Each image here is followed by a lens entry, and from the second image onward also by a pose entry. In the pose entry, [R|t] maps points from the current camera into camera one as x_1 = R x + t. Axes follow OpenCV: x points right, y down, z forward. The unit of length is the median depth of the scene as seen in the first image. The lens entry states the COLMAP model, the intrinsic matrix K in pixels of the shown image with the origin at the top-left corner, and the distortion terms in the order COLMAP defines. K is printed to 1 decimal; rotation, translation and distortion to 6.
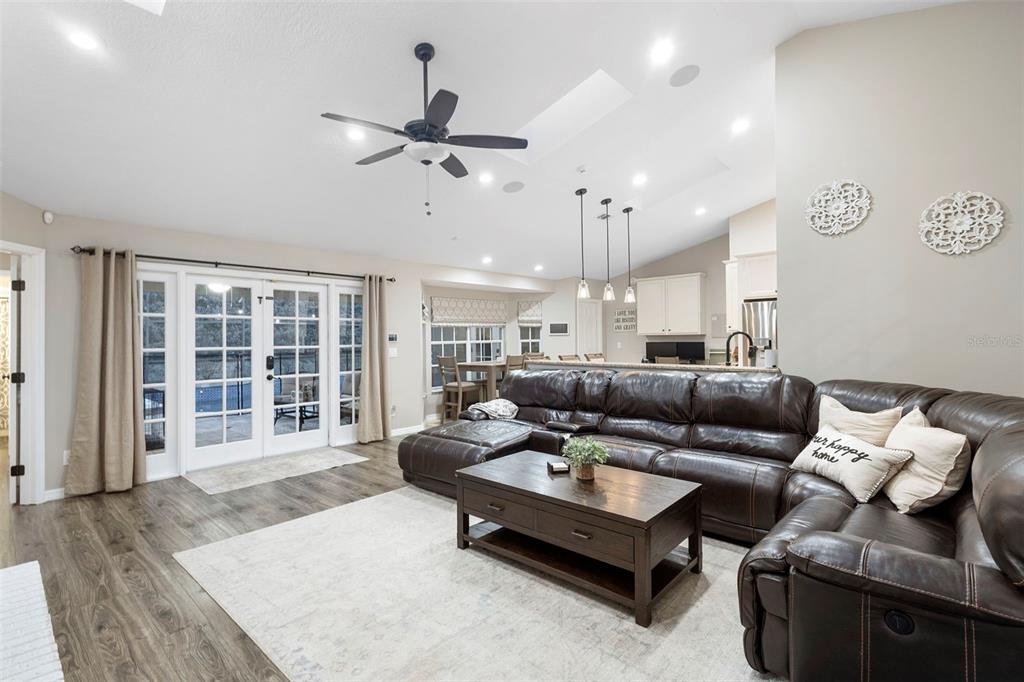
lens RADIAL K [[471.3, 0, 503.1], [0, 471.3, 335.3], [0, 0, 1]] dist [0.010529, -0.003374]
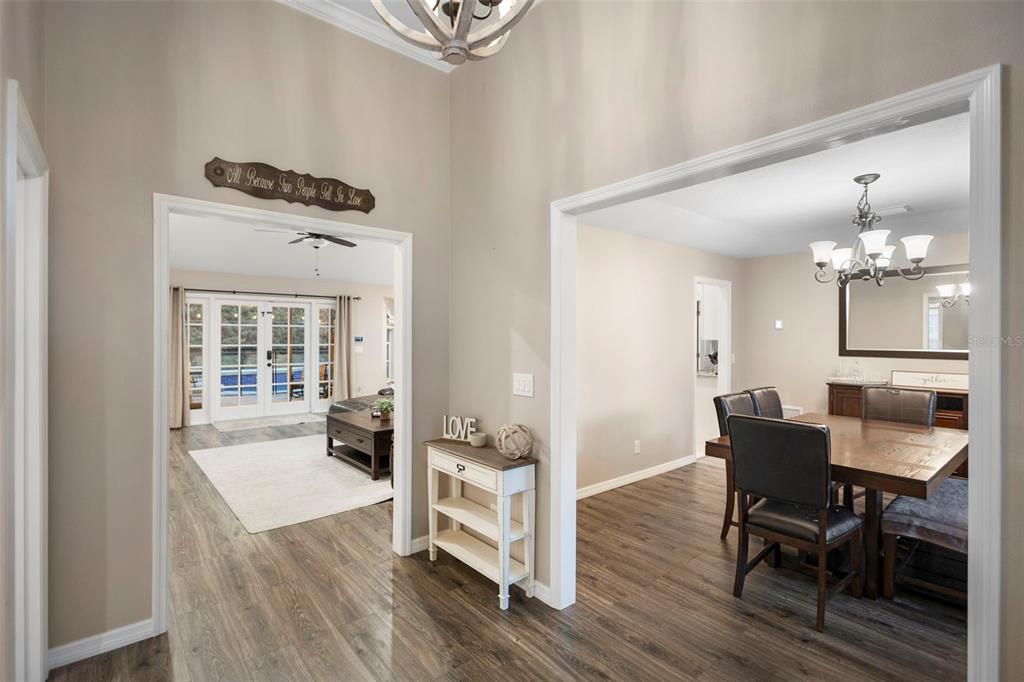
lens RADIAL K [[489.3, 0, 516.1], [0, 489.3, 336.5], [0, 0, 1]] dist [0.003135, 0.002349]
pose [[0.990941, 0.015445, -0.133409, 0.504942], [-0.014063, 0.999837, 0.011300, -0.030737], [0.133562, -0.009321, 0.990997, -0.457983]]
